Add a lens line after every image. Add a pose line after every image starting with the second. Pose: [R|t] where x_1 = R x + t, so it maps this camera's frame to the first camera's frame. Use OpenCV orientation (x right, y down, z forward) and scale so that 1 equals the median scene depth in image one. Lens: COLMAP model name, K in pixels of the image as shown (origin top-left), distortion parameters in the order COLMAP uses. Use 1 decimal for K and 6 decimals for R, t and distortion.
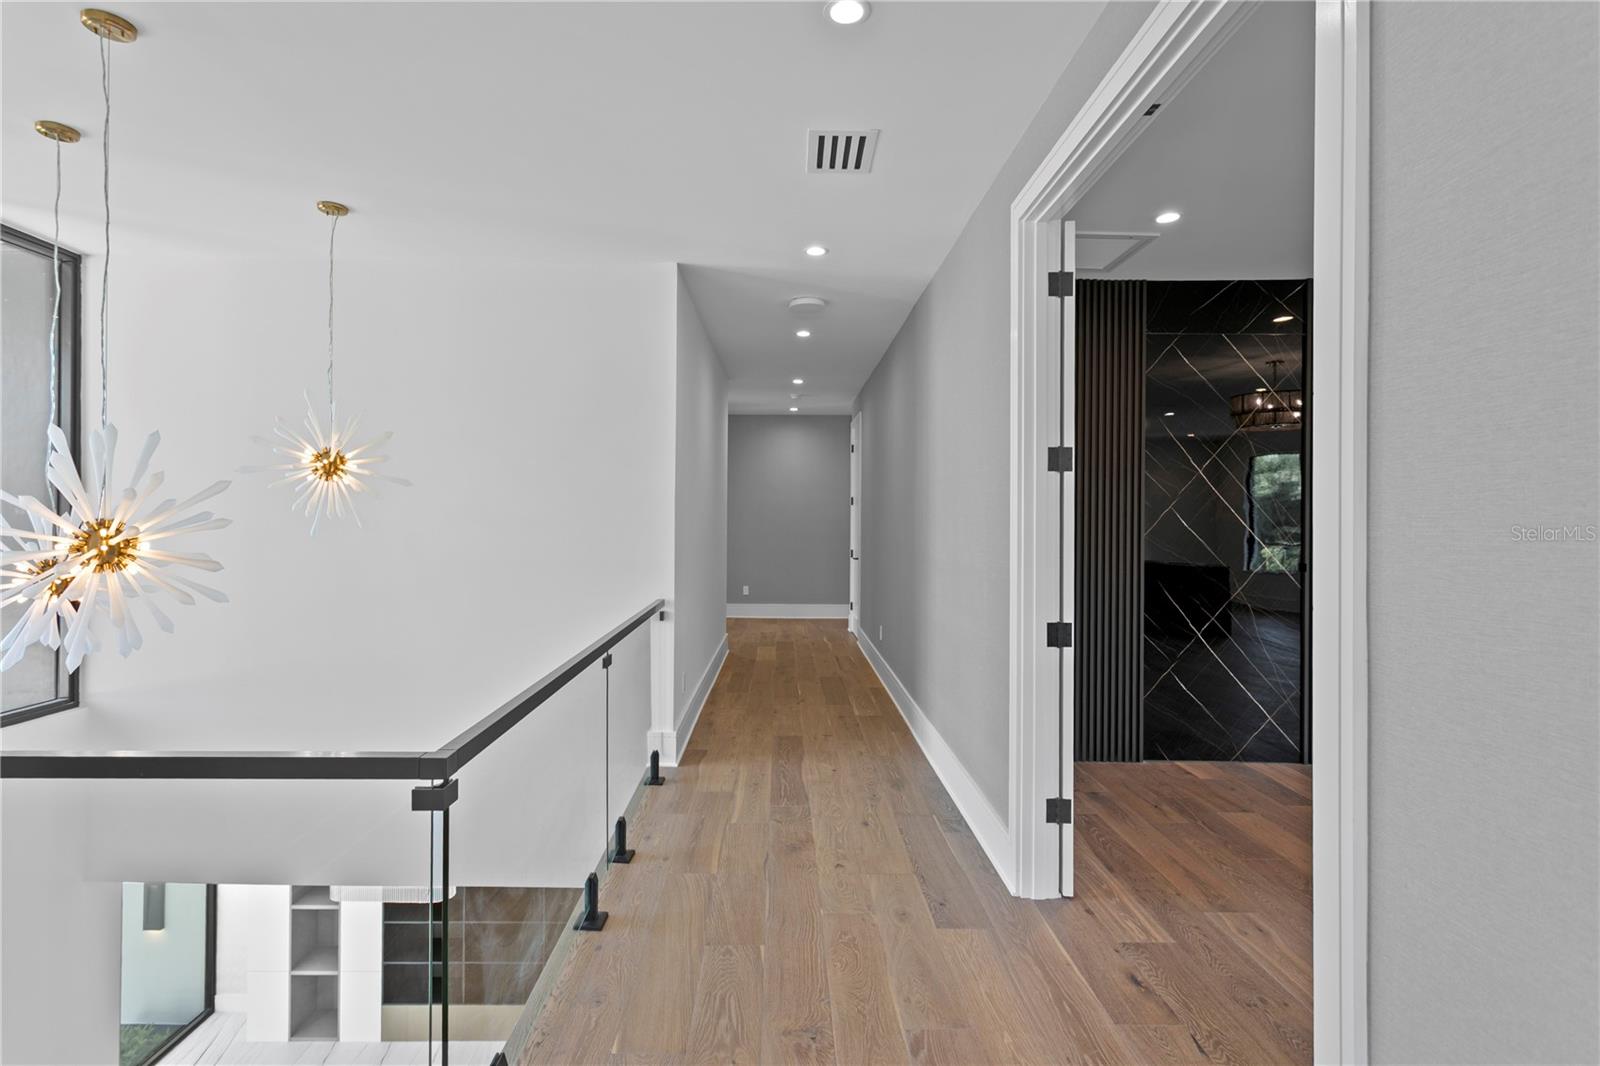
lens RADIAL K [[755.4, 0, 799.1], [0, 755.4, 527.5], [0, 0, 1]] dist [0.003992, 0.000173]
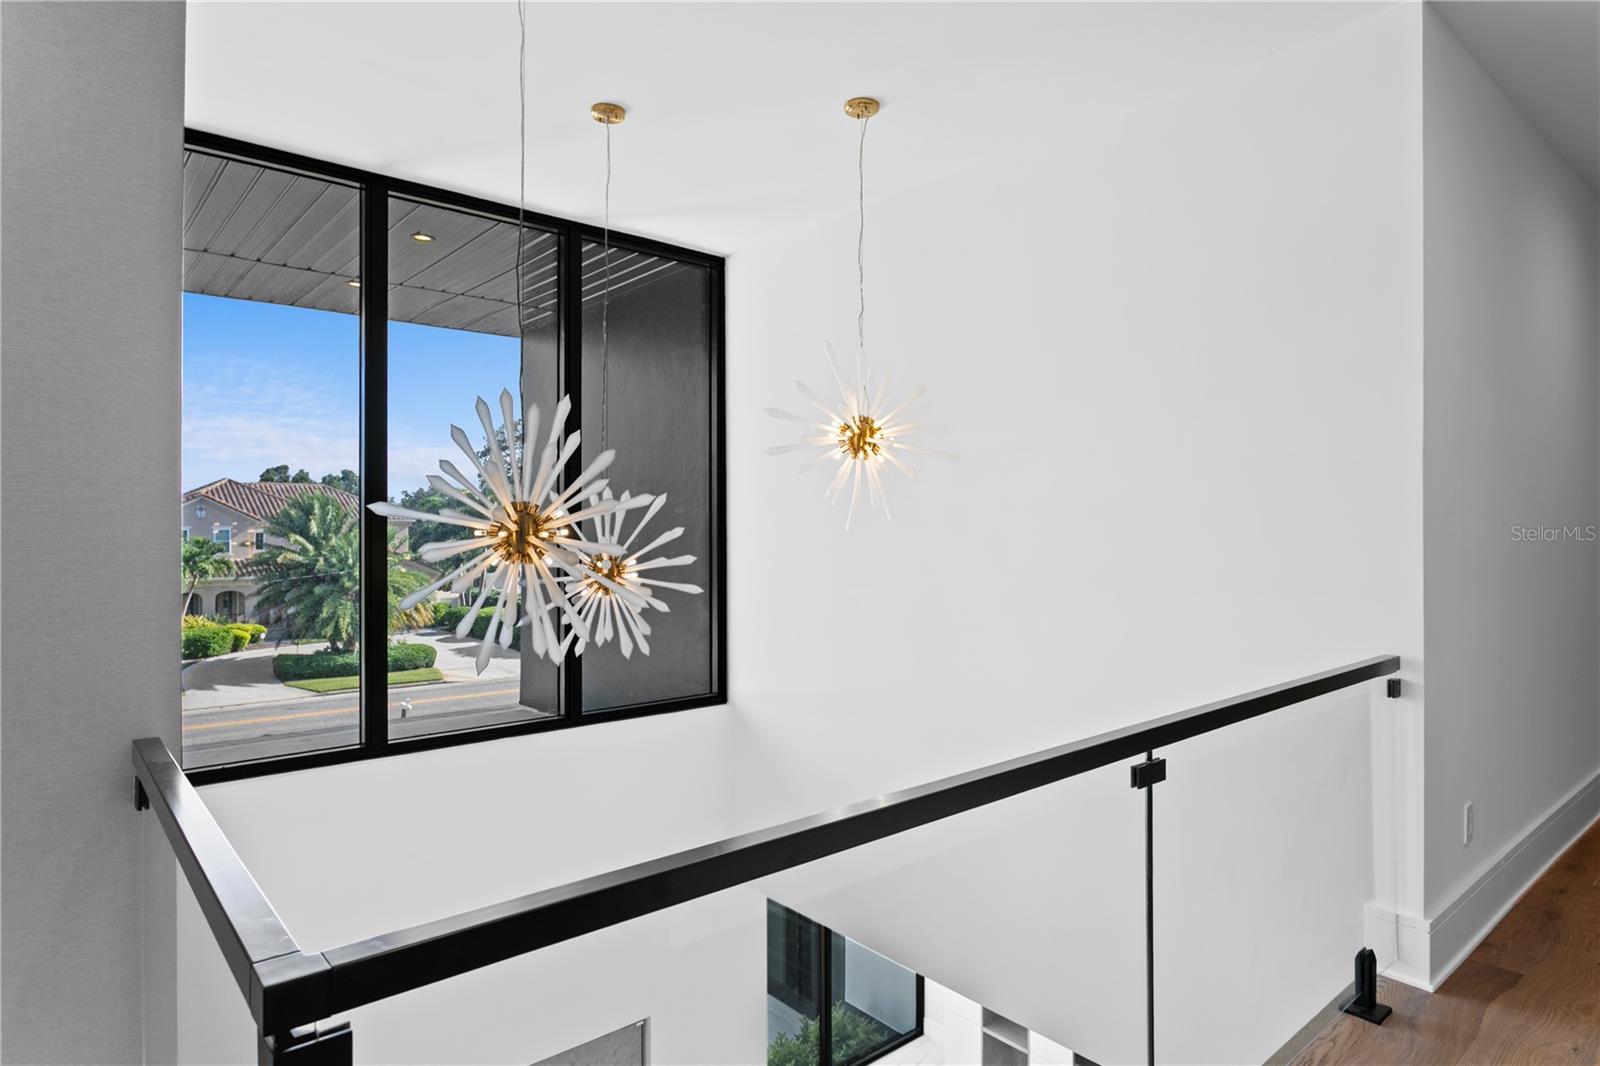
lens RADIAL K [[897.9, 0, 791.4], [0, 897.9, 528.5], [0, 0, 1]] dist [-0.001956, 0.001538]
pose [[0.616965, -0.007403, -0.786956, 0.048896], [0.001061, 0.999963, -0.008576, 0.014125], [0.786990, 0.004456, 0.616950, 0.308830]]
